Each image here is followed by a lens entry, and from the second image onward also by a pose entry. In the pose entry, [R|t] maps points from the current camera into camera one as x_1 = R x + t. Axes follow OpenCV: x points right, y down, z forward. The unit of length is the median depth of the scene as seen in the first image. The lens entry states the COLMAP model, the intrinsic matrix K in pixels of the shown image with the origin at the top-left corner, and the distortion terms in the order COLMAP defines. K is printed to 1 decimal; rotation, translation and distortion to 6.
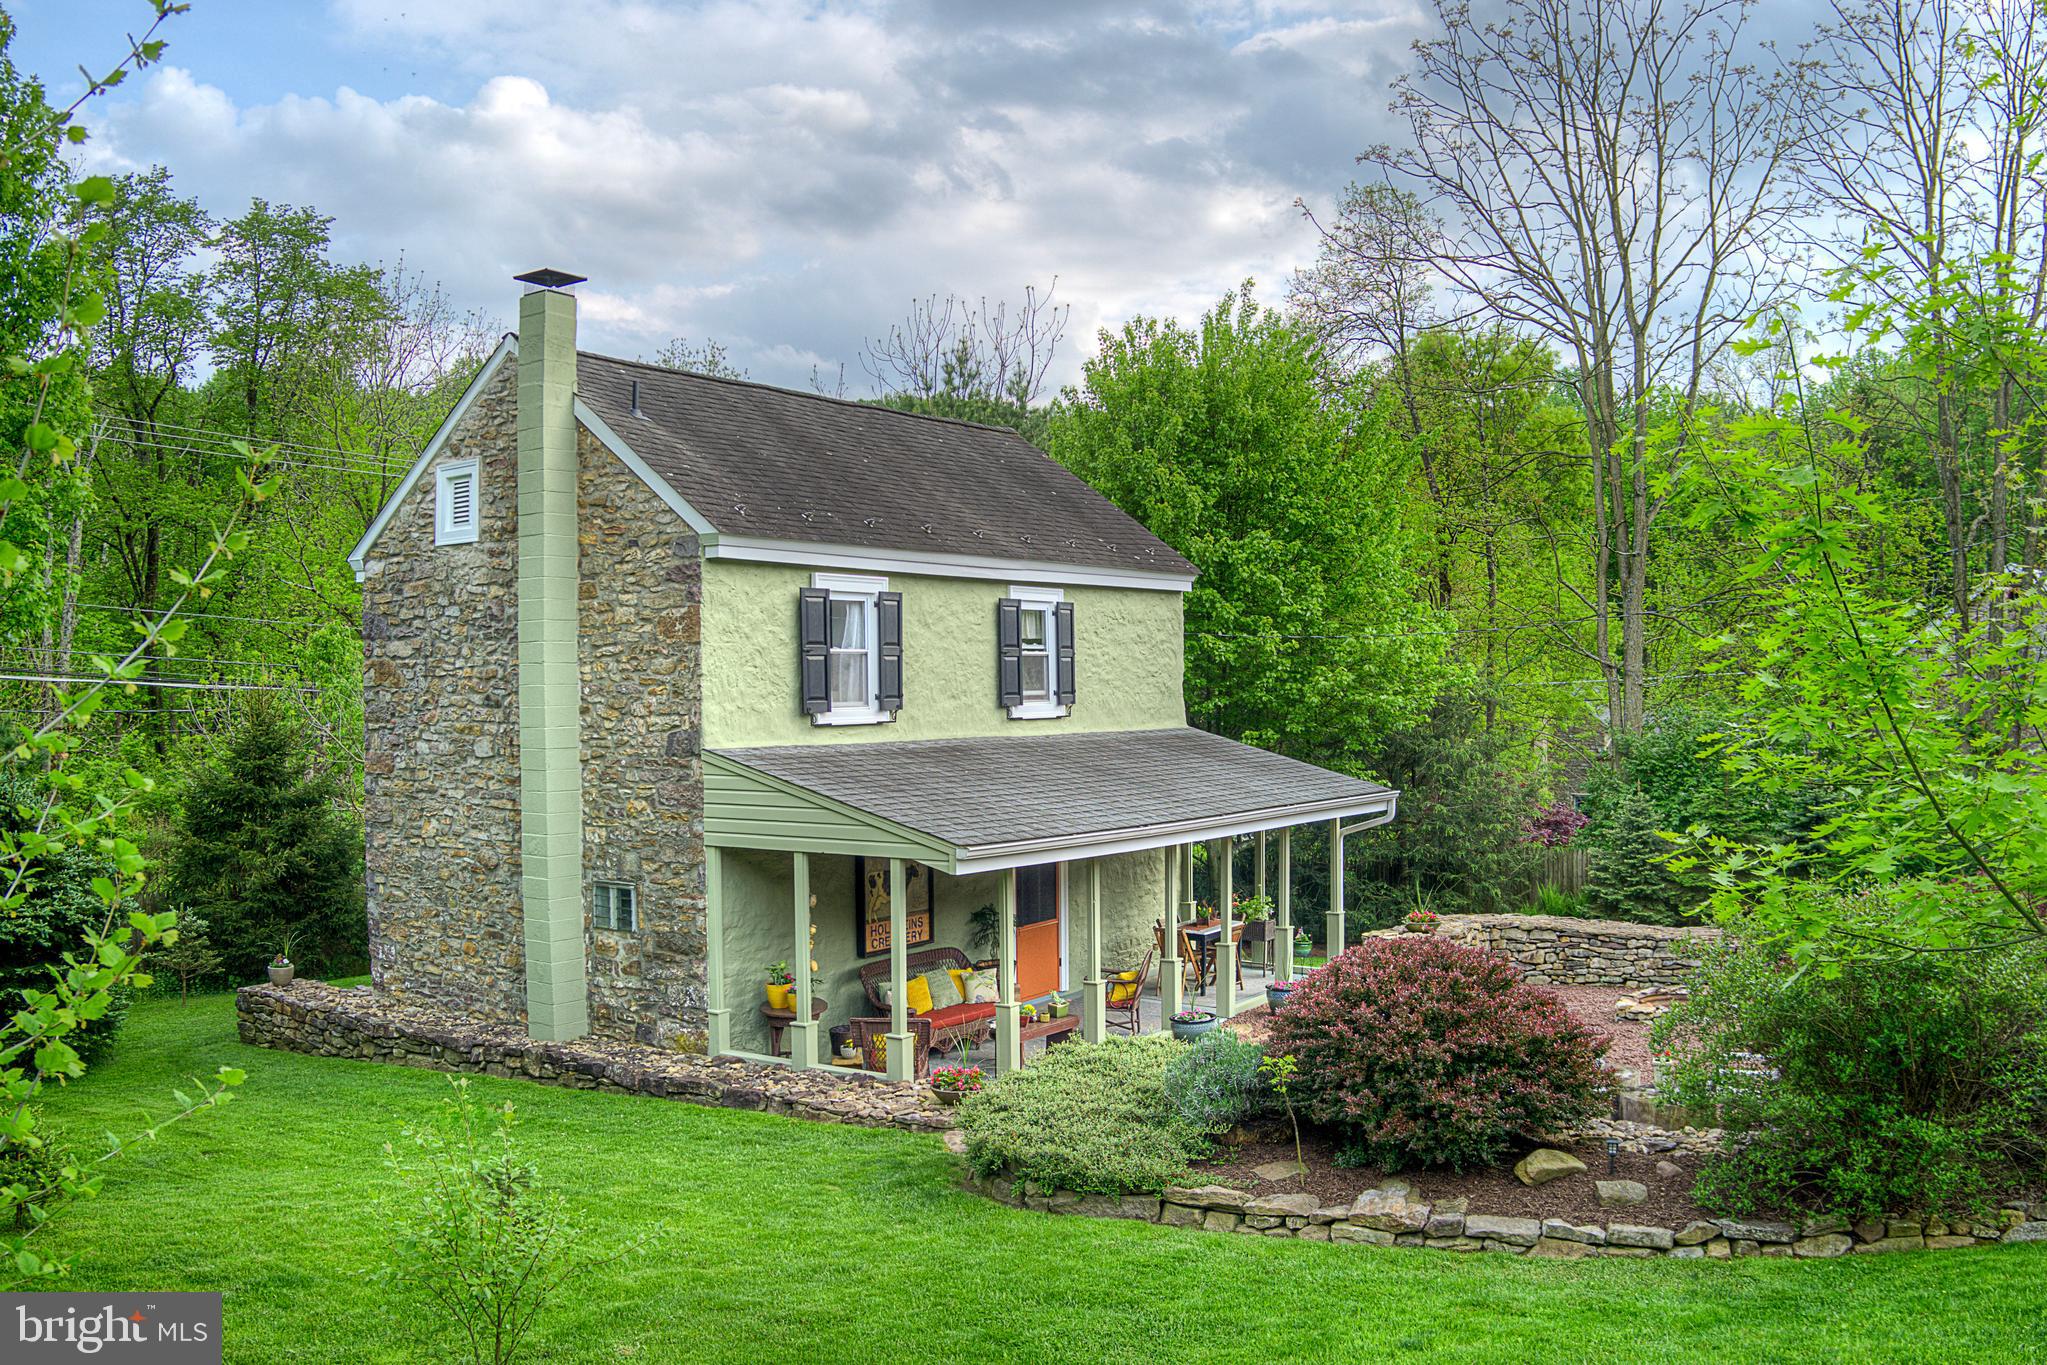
lens RADIAL K [[1635.2, 0, 943.4], [0, 1635.2, 838.7], [0, 0, 1]] dist [-0.217686, 0.050629]
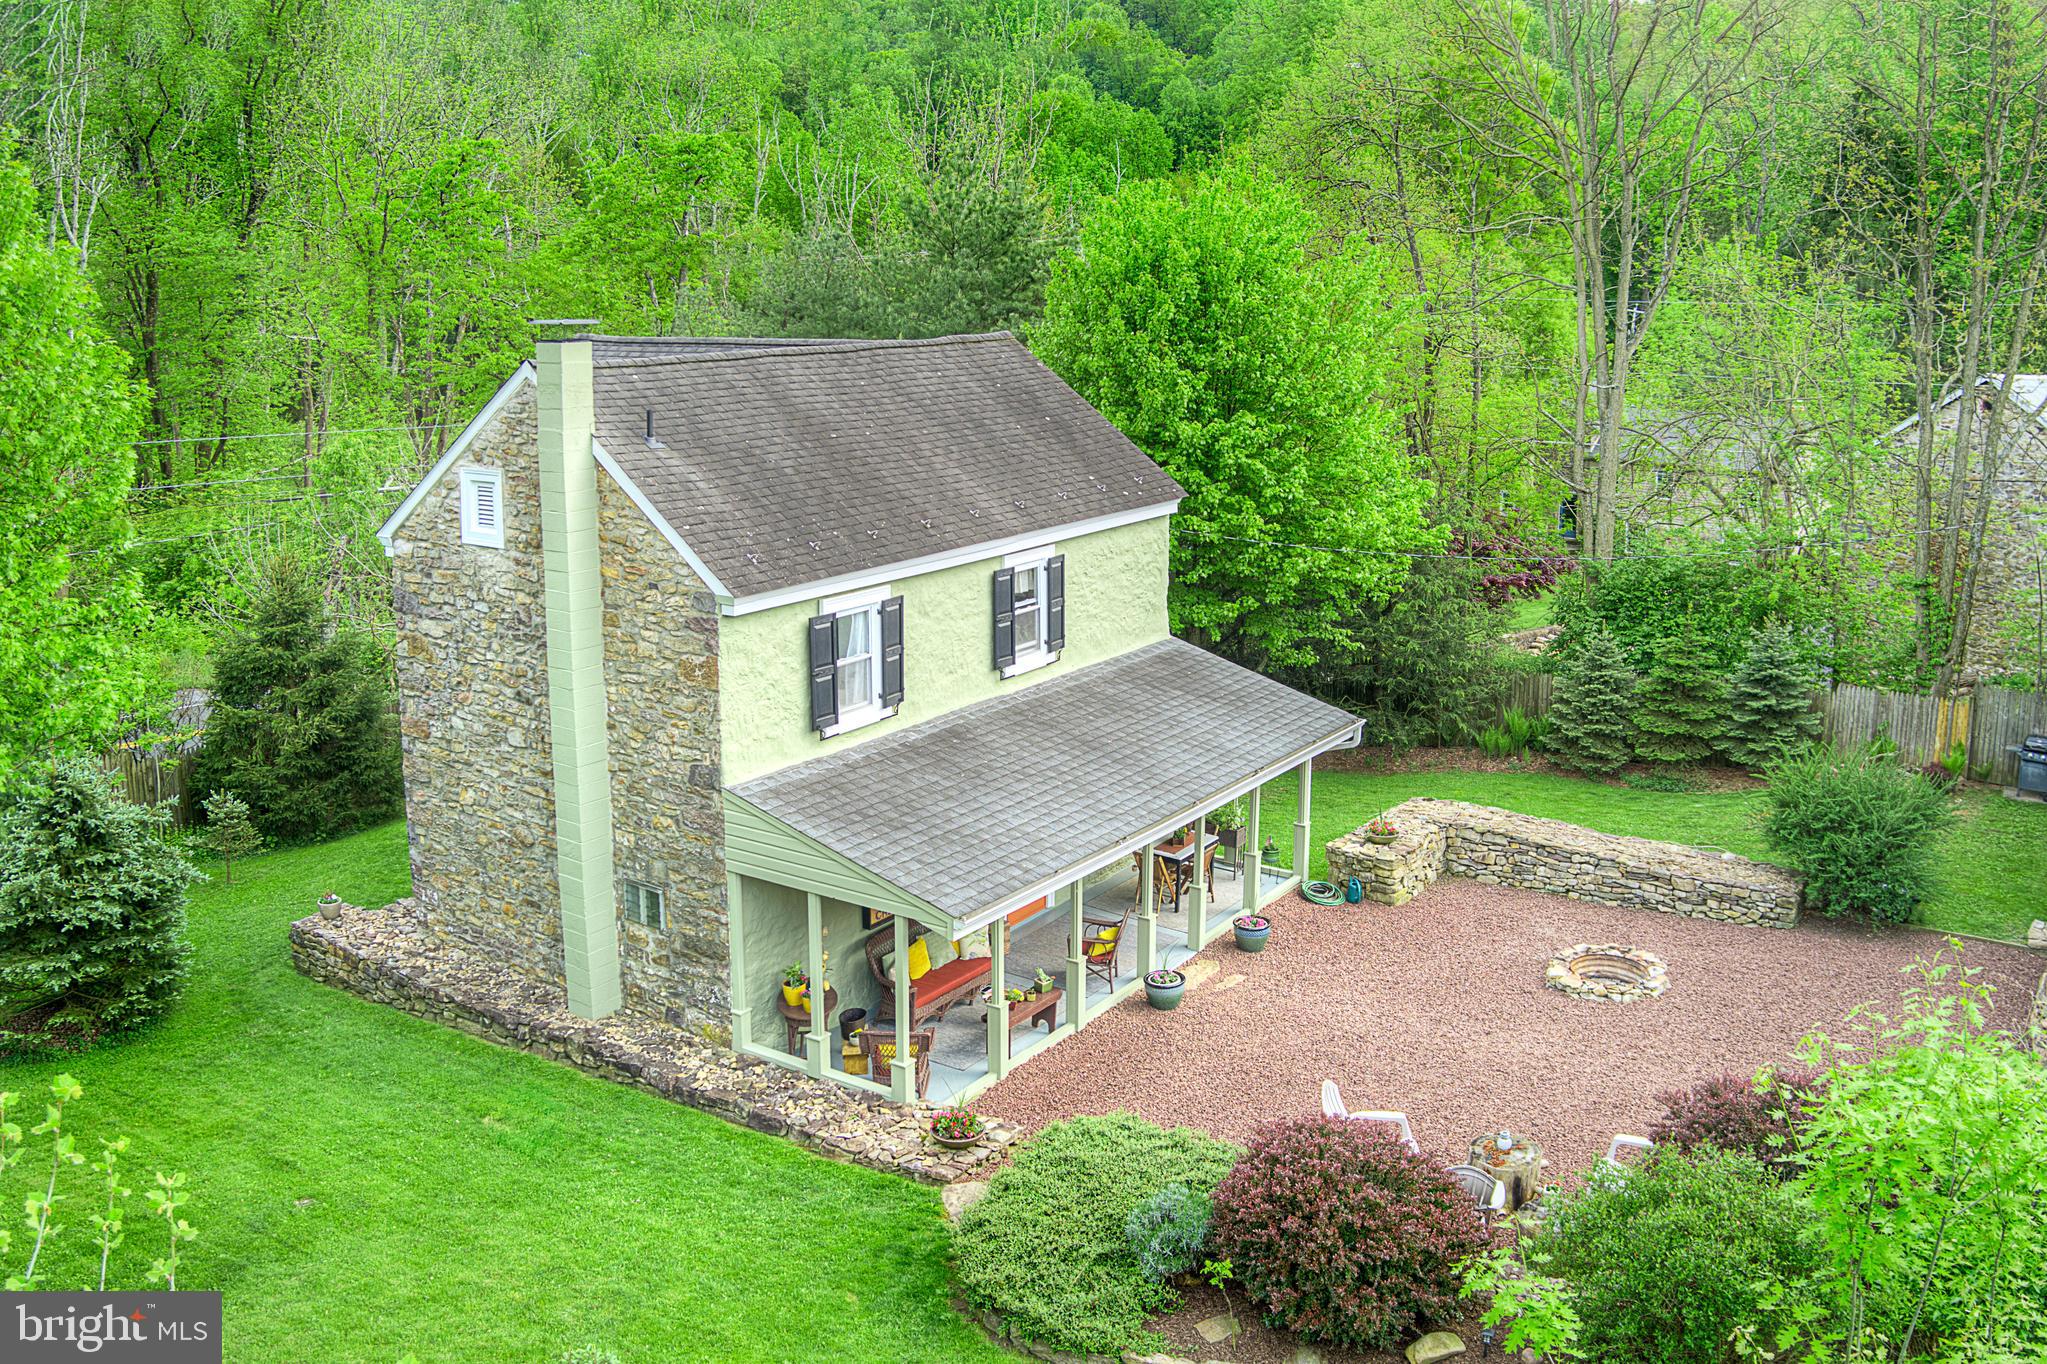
lens RADIAL K [[1635.2, 0, 974.0], [0, 1635.2, 591.0], [0, 0, 1]] dist [-0.217686, 0.050629]
pose [[0.999708, 0.005385, 0.023540, -0.004545], [-0.007596, 0.995461, 0.094865, -0.256601], [-0.022923, -0.095016, 0.995212, -0.069344]]
